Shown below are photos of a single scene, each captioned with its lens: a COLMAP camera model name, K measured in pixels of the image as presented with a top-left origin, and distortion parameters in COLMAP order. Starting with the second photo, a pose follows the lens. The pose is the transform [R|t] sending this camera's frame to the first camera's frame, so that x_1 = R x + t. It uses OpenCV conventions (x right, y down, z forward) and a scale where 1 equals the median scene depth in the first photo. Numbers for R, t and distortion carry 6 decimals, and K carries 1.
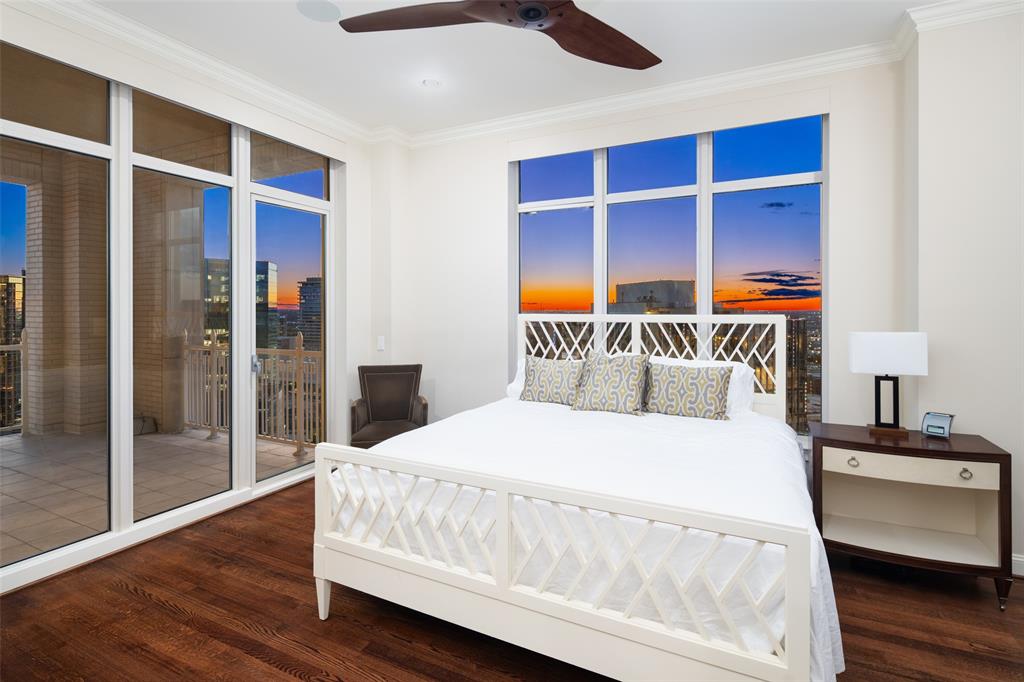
lens RADIAL K [[502.2, 0, 518.3], [0, 502.2, 308.2], [0, 0, 1]] dist [0.003268, -0.005326]
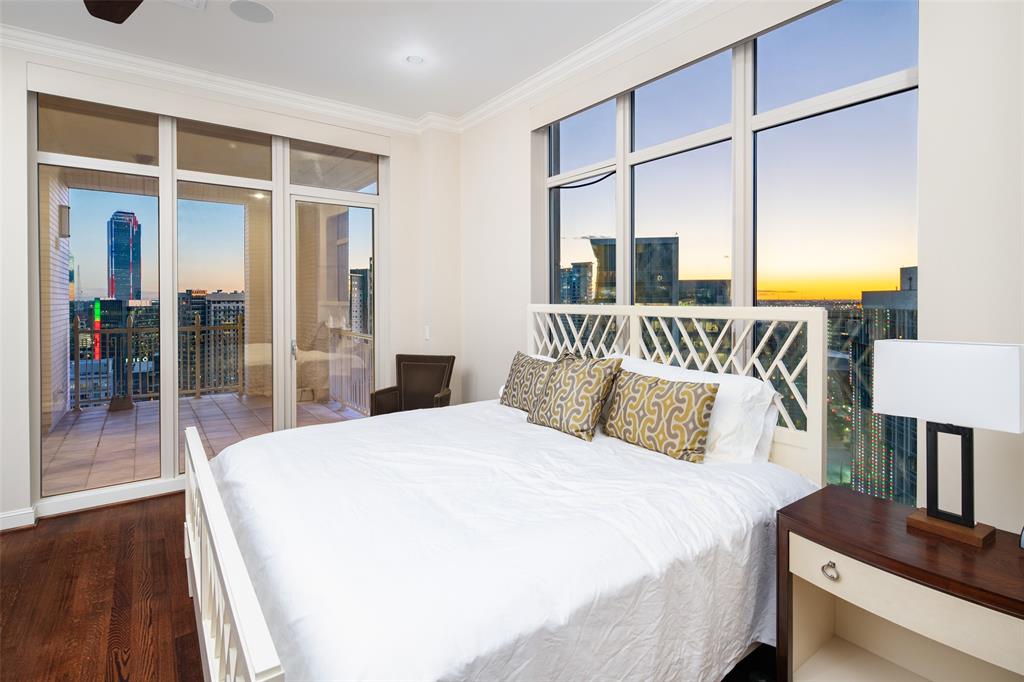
lens RADIAL K [[502.2, 0, 497.2], [0, 502.2, 305.9], [0, 0, 1]] dist [0.003268, -0.005326]
pose [[0.890042, 0.006105, -0.455837, 0.456828], [0.002237, 0.999840, 0.017757, -0.001536], [0.455872, -0.016824, 0.889886, 0.258374]]
